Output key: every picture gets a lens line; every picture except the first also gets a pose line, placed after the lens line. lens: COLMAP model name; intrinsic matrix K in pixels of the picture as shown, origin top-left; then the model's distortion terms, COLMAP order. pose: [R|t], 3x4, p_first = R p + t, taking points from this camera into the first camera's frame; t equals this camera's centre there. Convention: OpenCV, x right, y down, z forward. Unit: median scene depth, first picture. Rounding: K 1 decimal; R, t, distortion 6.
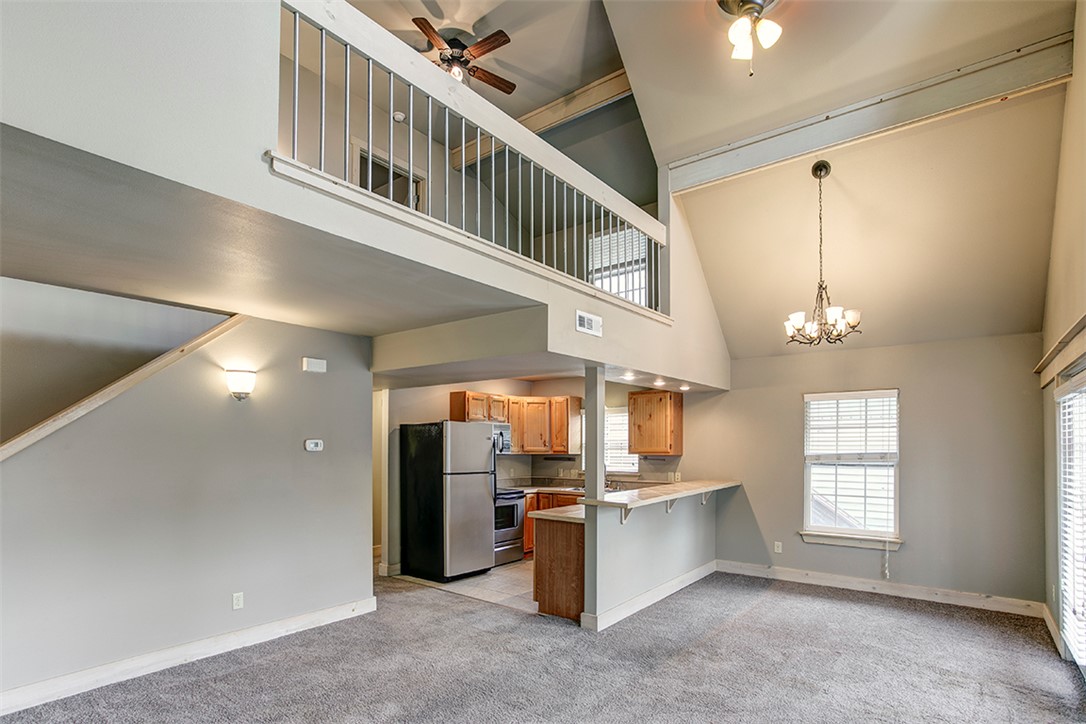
lens RADIAL K [[556.4, 0, 541.8], [0, 556.4, 412.9], [0, 0, 1]] dist [-0.024839, 0.032289]
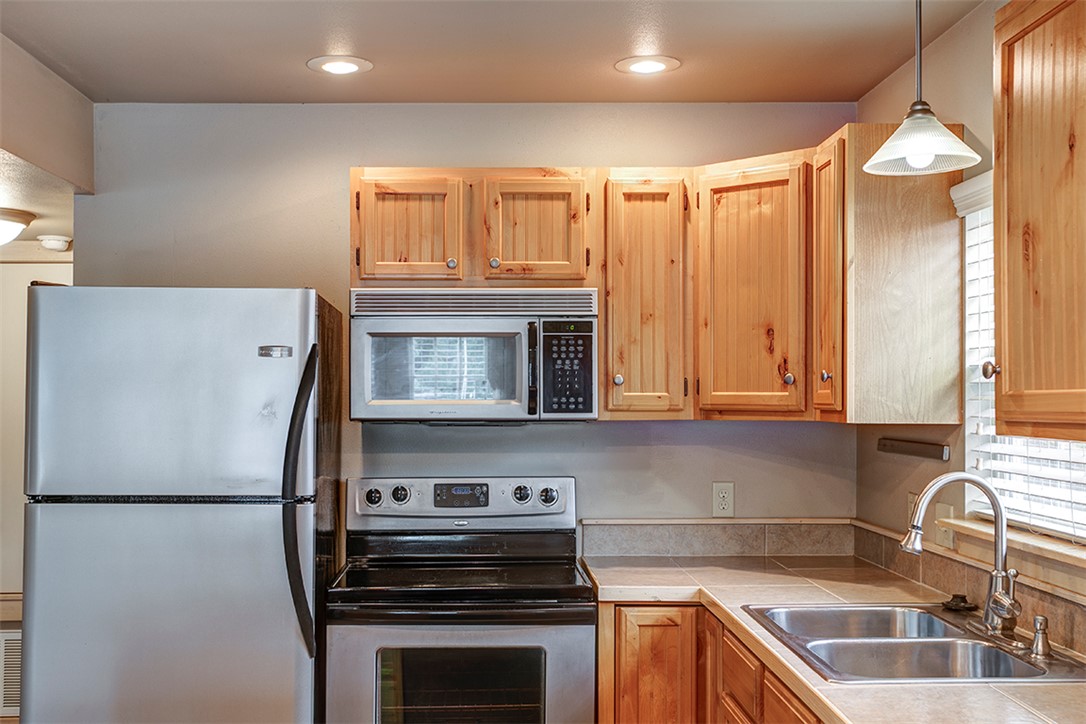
lens RADIAL K [[1191.2, 0, 544.3], [0, 1191.2, 339.4], [0, 0, 1]] dist [0.079270, -0.002753]
pose [[0.644426, -0.038798, -0.763682, 0.320945], [0.050825, 0.998677, -0.007849, 0.045797], [0.762976, -0.033756, 0.645545, 0.705763]]
